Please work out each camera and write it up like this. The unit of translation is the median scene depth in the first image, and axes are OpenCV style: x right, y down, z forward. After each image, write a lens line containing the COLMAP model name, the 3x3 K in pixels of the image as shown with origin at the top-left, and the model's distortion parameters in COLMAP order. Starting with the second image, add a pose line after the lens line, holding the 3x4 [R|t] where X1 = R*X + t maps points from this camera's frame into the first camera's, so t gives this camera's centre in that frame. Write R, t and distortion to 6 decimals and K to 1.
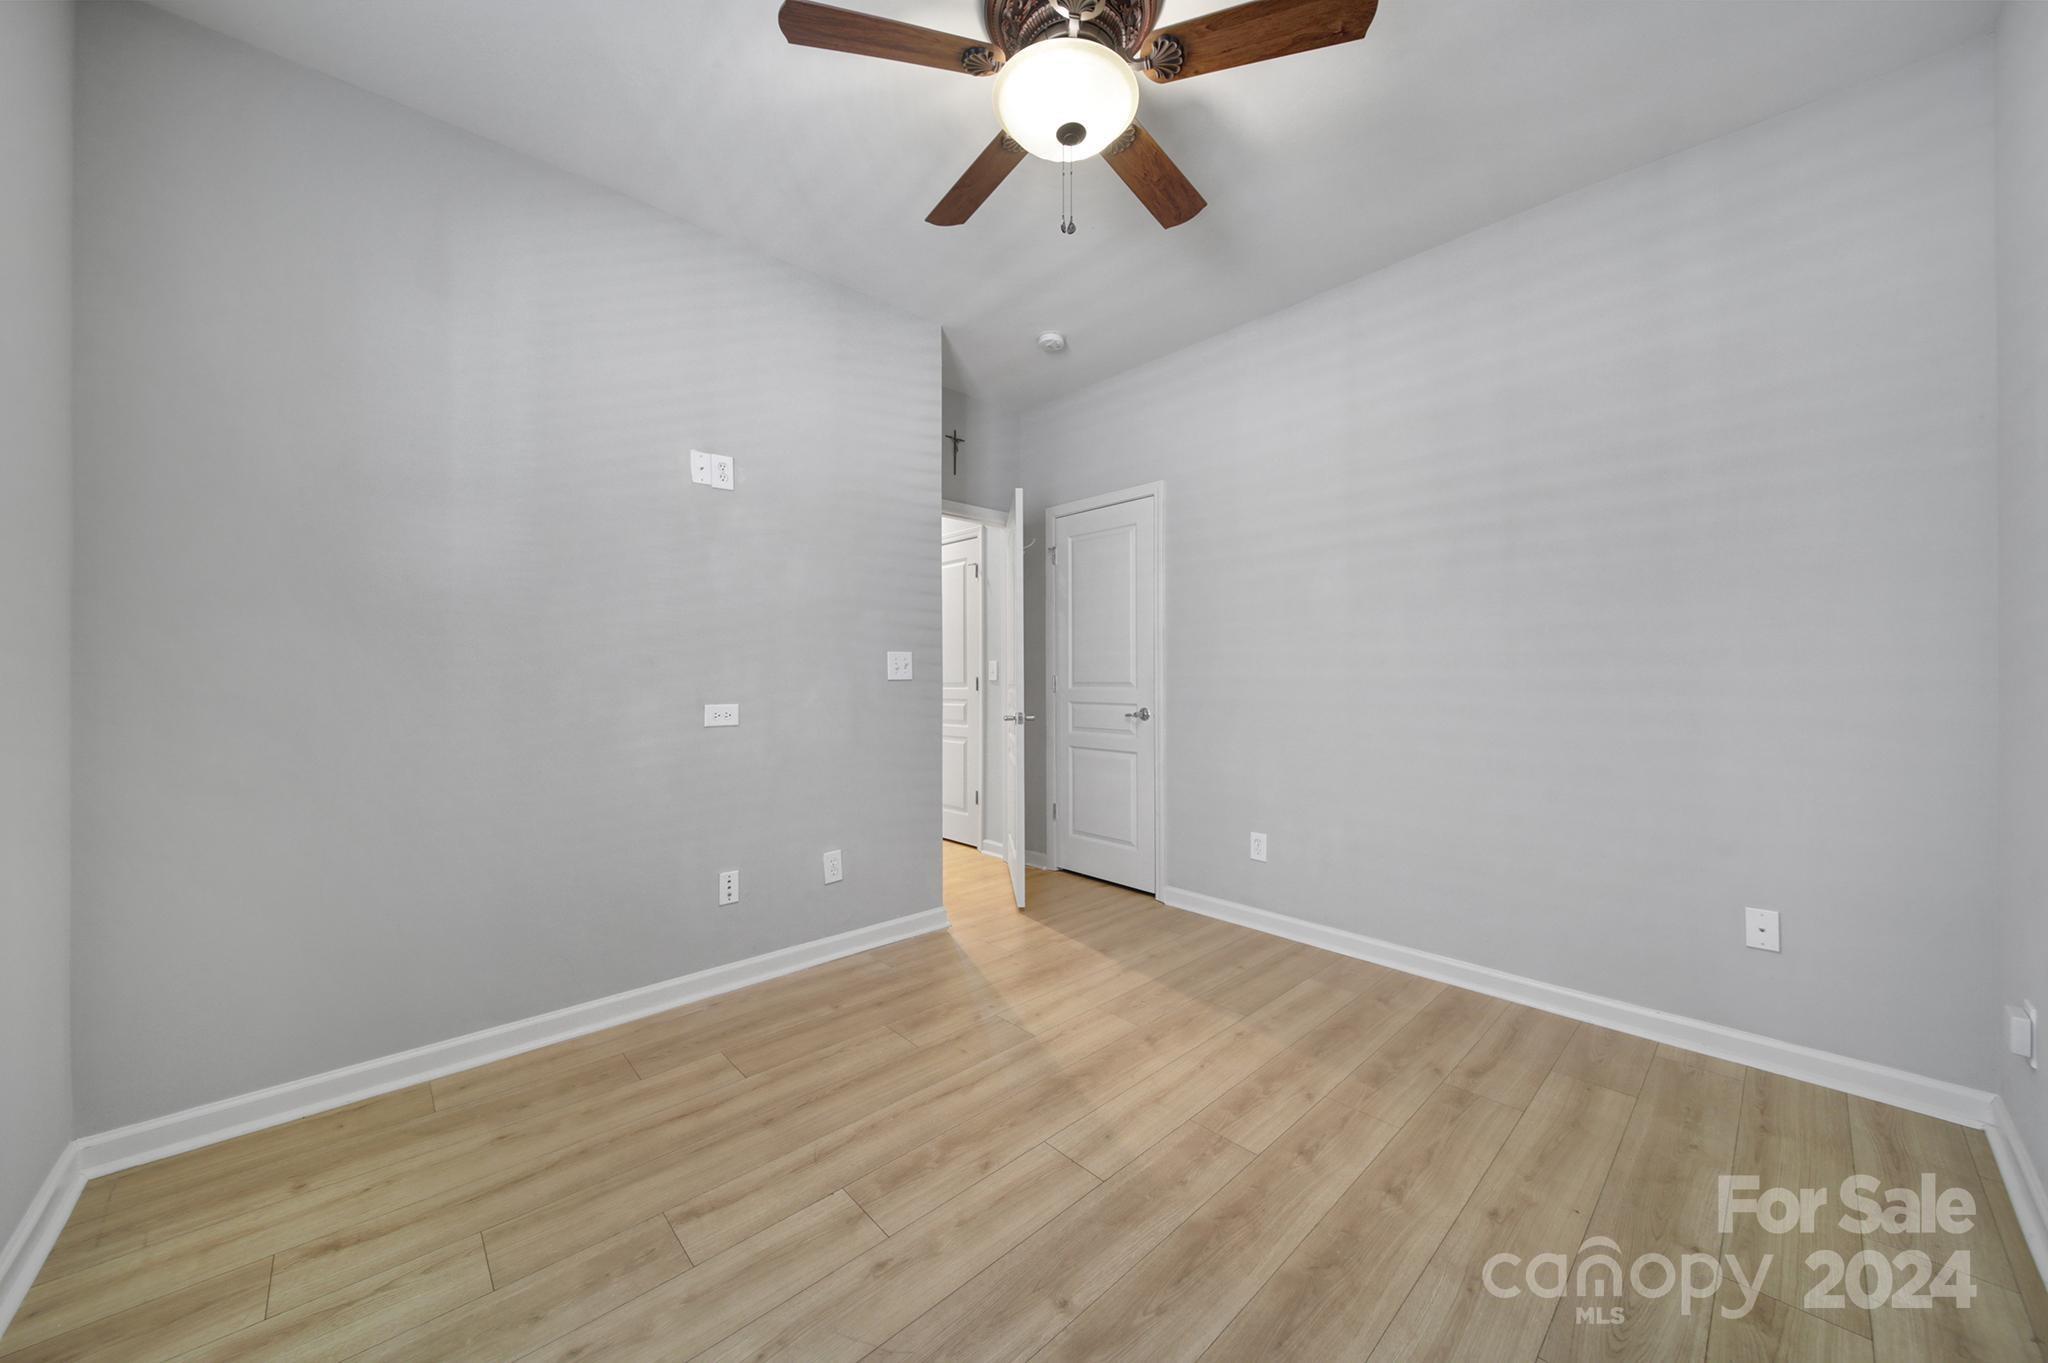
lens RADIAL K [[728.1, 0, 1016.3], [0, 728.1, 668.1], [0, 0, 1]] dist [0.000483, -0.000241]
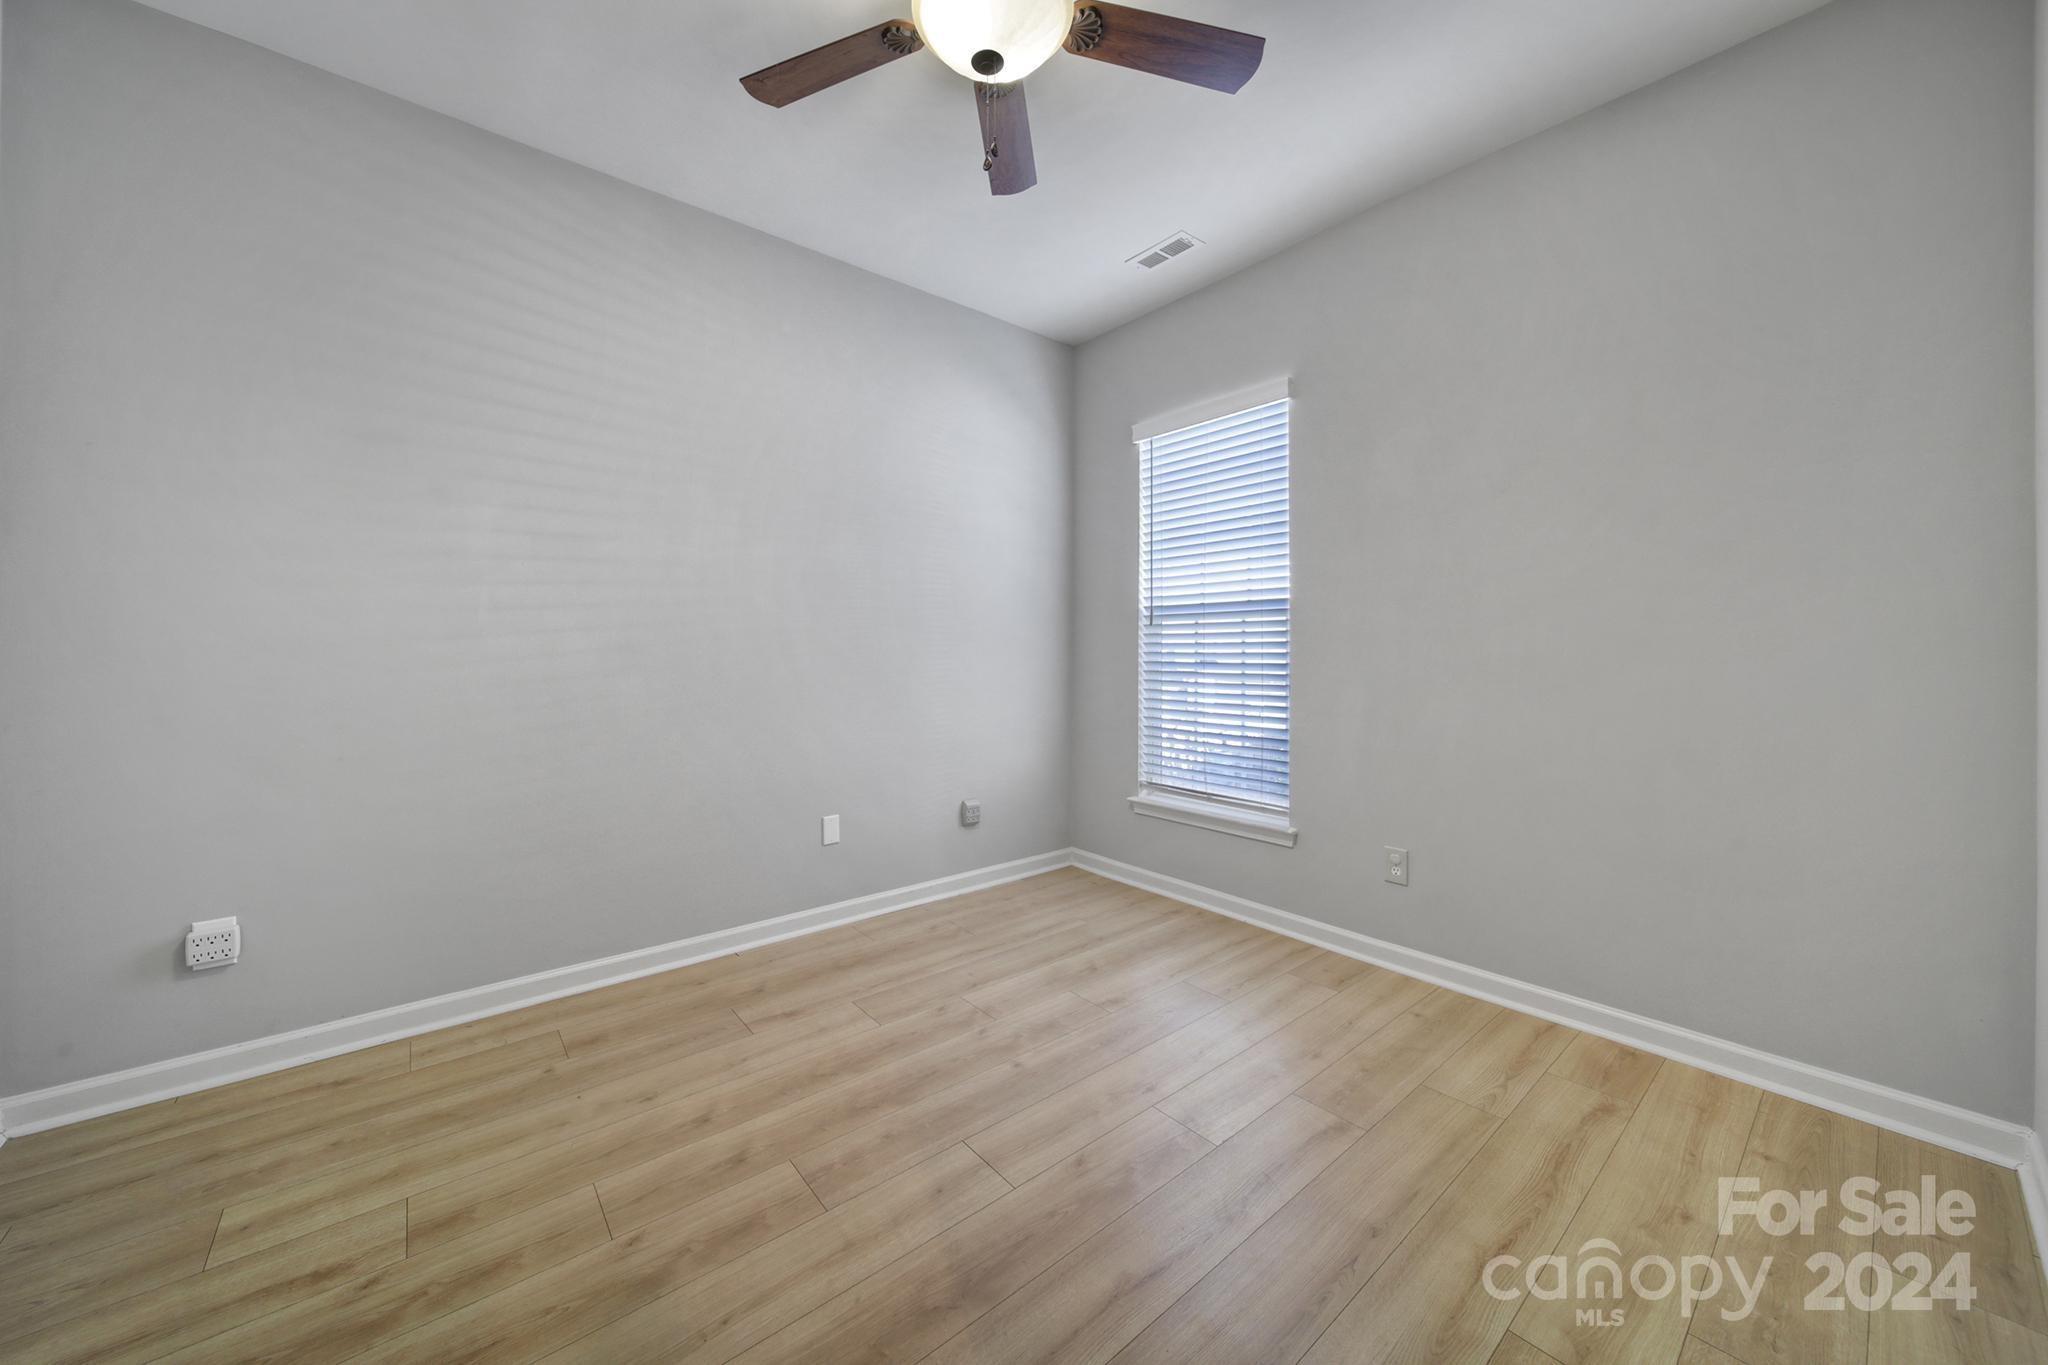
lens RADIAL K [[728.1, 0, 1016.3], [0, 728.1, 669.1], [0, 0, 1]] dist [0.000483, -0.000241]
pose [[-0.998898, 0.000170, 0.046926, -0.003325], [0.001065, 0.999818, 0.019046, 0.021544], [-0.046915, 0.019075, -0.998717, 1.936026]]
